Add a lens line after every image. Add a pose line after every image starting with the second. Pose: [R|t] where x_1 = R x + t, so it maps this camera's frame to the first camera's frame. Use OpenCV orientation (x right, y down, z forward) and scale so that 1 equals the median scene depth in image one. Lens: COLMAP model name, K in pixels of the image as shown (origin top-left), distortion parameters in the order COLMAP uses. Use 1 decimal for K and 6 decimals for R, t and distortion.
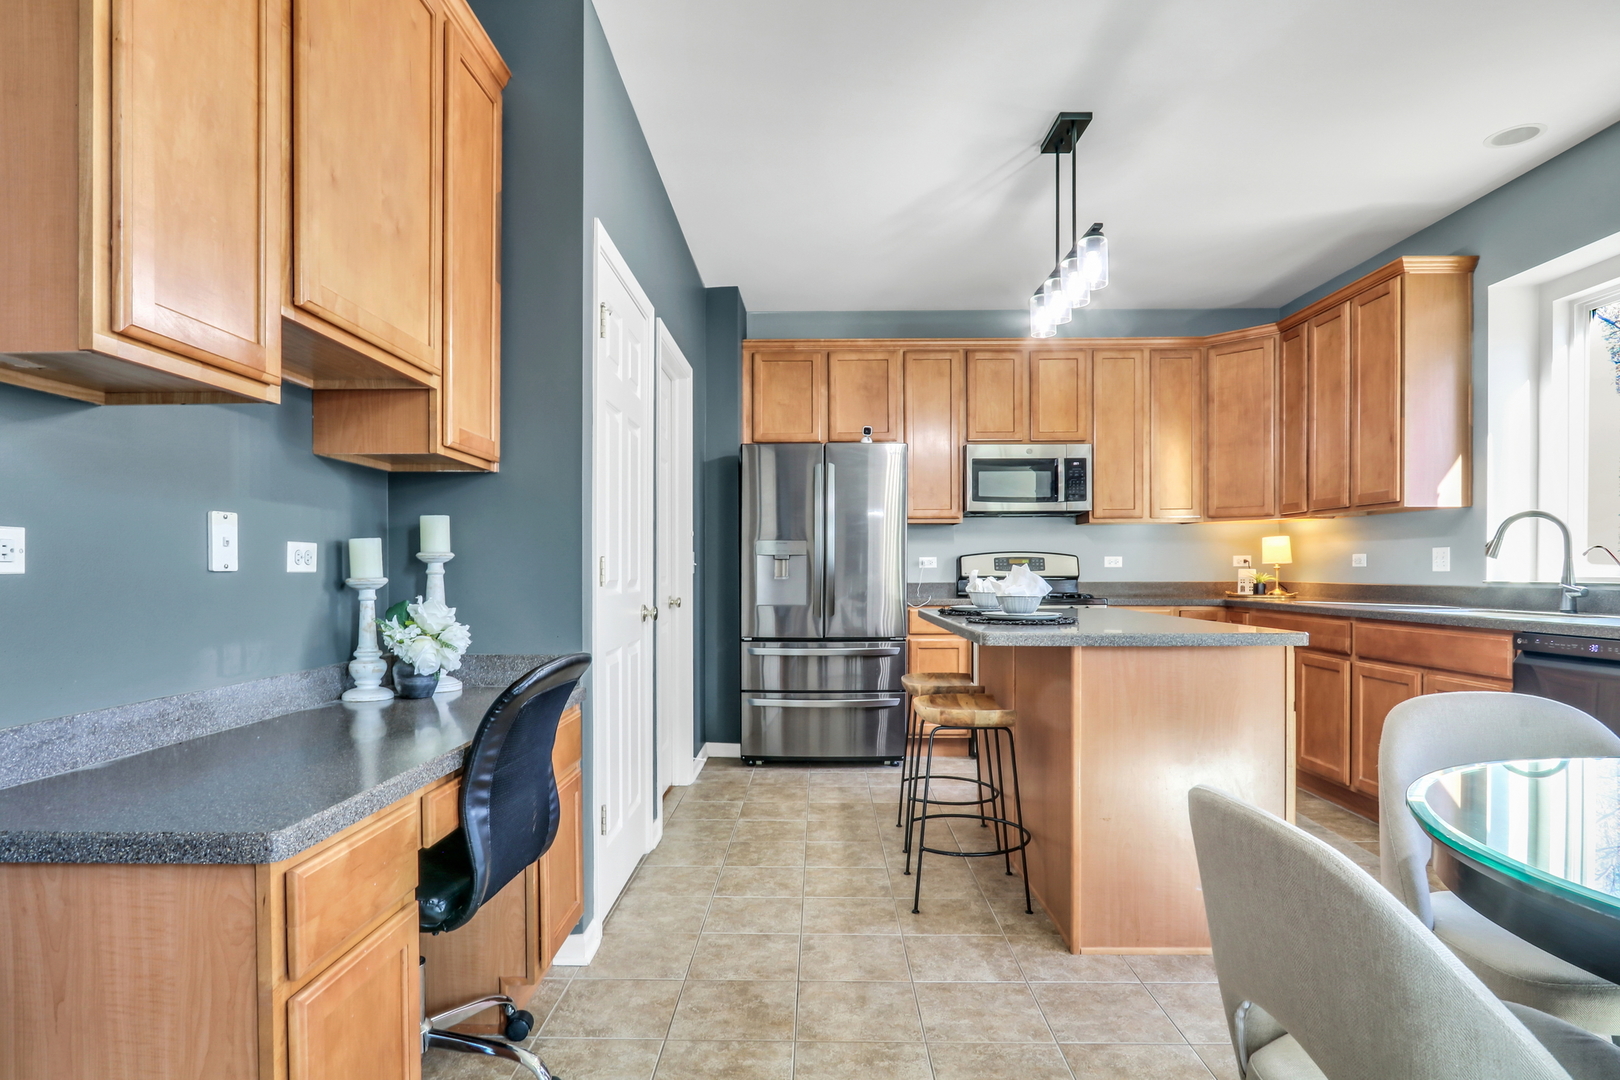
lens RADIAL K [[885.5, 0, 803.2], [0, 885.5, 576.8], [0, 0, 1]] dist [-0.017620, 0.004302]
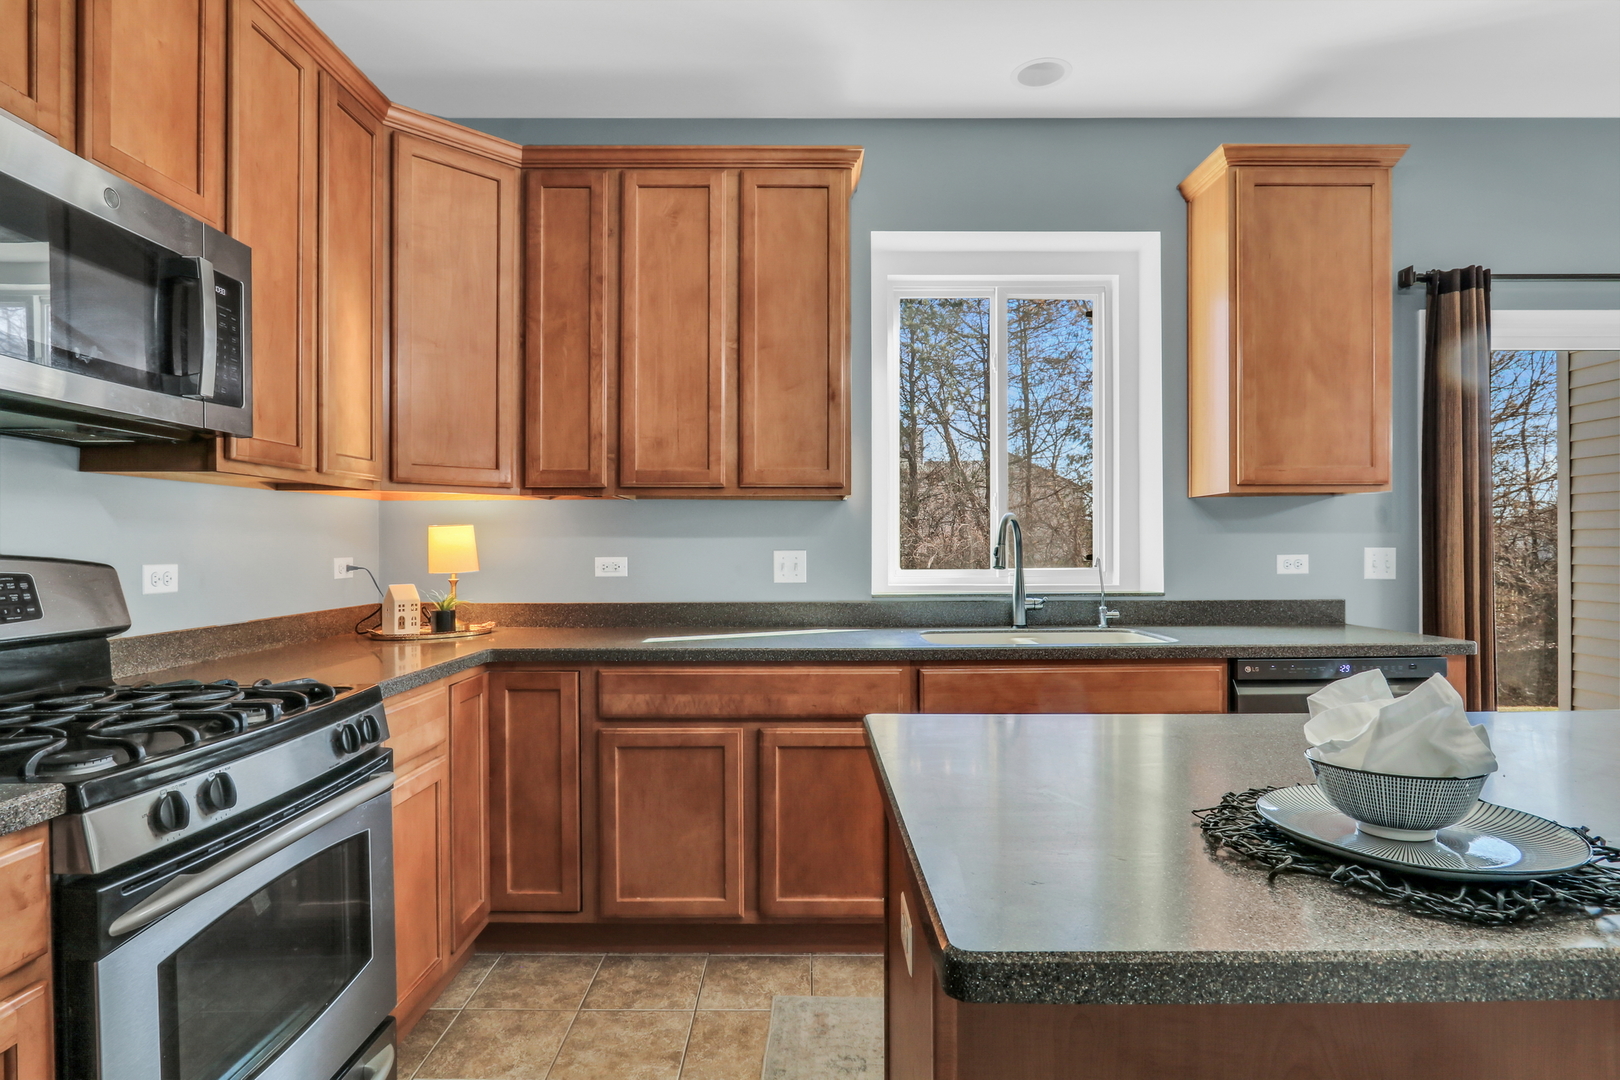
lens RADIAL K [[885.5, 0, 805.1], [0, 885.5, 549.7], [0, 0, 1]] dist [-0.017620, 0.004302]
pose [[-0.013445, -0.002309, 0.999907, -0.037106], [0.012564, 0.999918, 0.002478, -0.038527], [-0.999831, 0.012596, -0.013415, 1.061994]]
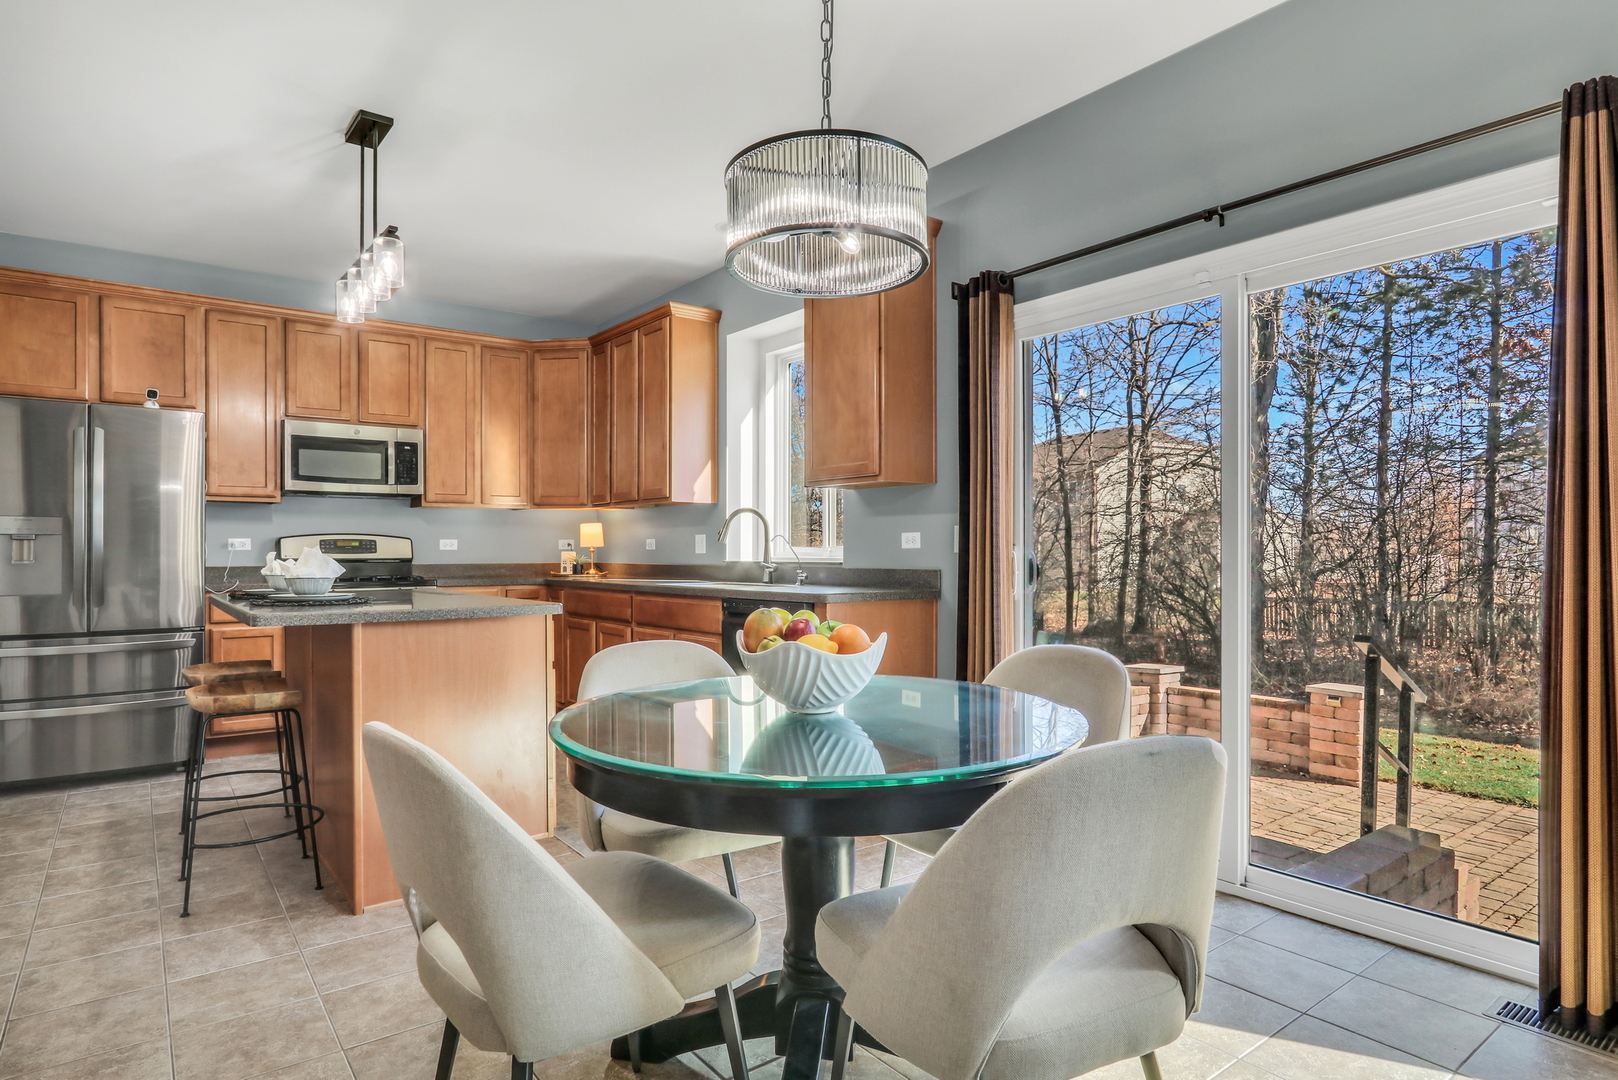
lens RADIAL K [[884.5, 0, 801.2], [0, 884.5, 554.0], [0, 0, 1]] dist [-0.017620, 0.004302]
pose [[0.782450, -0.001701, 0.622711, 0.043268], [0.005862, 0.999972, -0.004634, 0.002077], [-0.622686, 0.007276, 0.782438, -0.100926]]
